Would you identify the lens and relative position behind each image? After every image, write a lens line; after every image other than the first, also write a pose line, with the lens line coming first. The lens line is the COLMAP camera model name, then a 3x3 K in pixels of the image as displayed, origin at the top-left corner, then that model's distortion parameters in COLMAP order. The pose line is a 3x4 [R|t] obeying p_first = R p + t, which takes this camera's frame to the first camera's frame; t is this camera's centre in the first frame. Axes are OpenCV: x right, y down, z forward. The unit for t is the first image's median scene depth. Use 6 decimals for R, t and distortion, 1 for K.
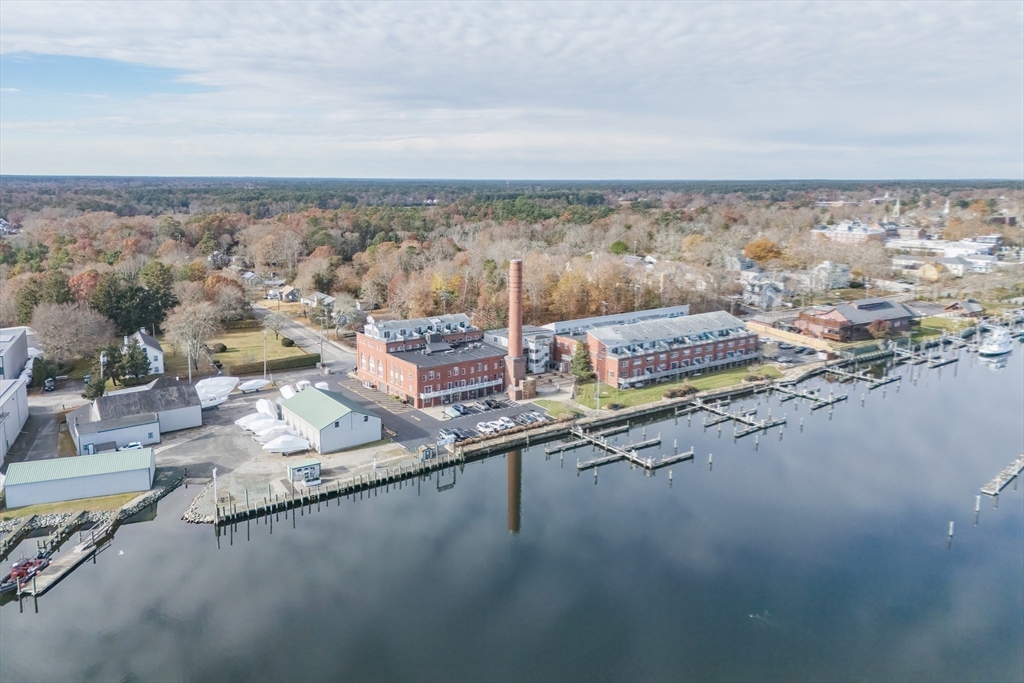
lens RADIAL K [[726.0, 0, 511.2], [0, 726.0, 340.9], [0, 0, 1]] dist [0.000492, 0.000006]
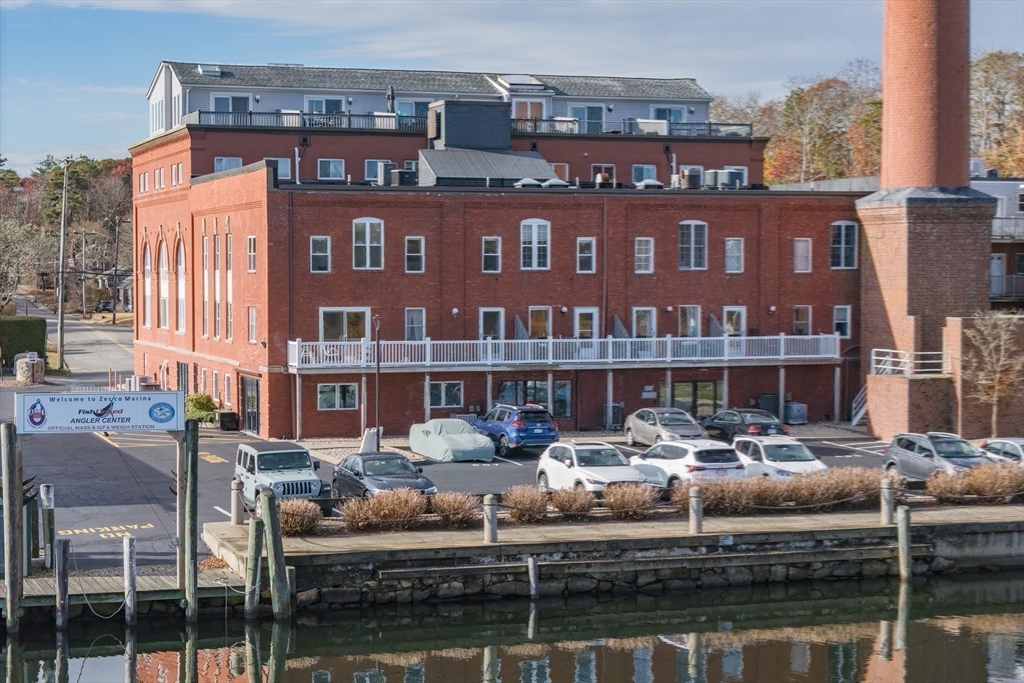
lens RADIAL K [[2088.3, 0, 511.7], [0, 2088.3, 342.0], [0, 0, 1]] dist [0.390672, 0.000000]
pose [[0.959469, -0.003205, -0.281796, 0.052724], [-0.042560, 0.986819, -0.156132, 0.137037], [0.278582, 0.161797, 0.946686, 0.542987]]
